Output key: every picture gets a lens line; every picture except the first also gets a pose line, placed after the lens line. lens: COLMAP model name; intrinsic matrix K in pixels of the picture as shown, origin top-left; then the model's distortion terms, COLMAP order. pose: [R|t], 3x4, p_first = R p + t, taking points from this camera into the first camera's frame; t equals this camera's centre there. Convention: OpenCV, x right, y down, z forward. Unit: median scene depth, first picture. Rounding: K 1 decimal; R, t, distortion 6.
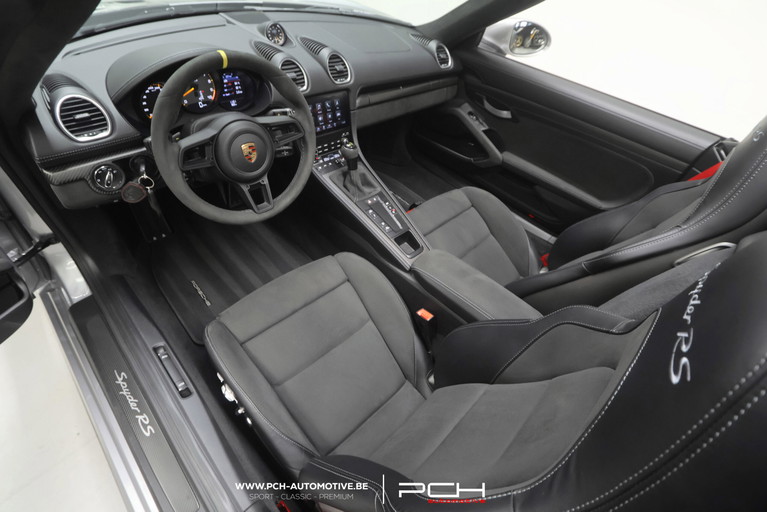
lens RADIAL K [[362.8, 0, 379.4], [0, 362.8, 256.3], [0, 0, 1]] dist [-0.043712, 0.000055]
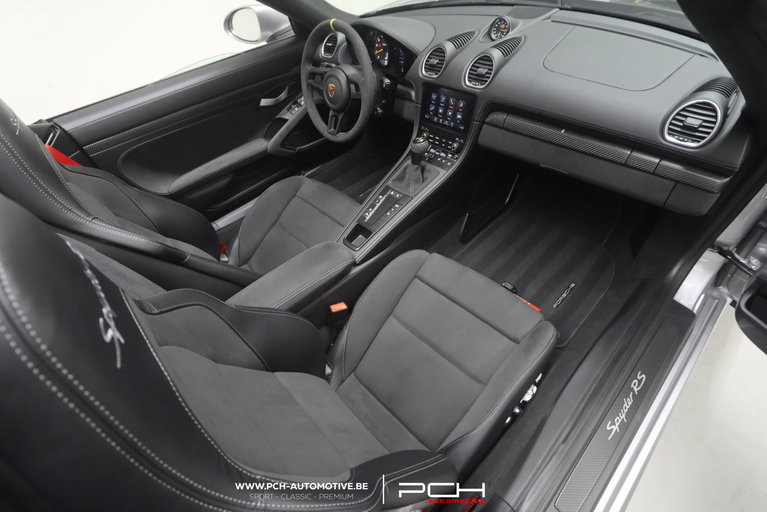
lens RADIAL K [[362.8, 0, 379.4], [0, 362.8, 256.3], [0, 0, 1]] dist [-0.043712, 0.000055]
pose [[-0.003399, 0.620285, -0.784369, 0.831199], [-0.625519, 0.610654, 0.485621, -0.485935], [0.780202, 0.492288, 0.385925, 0.638941]]
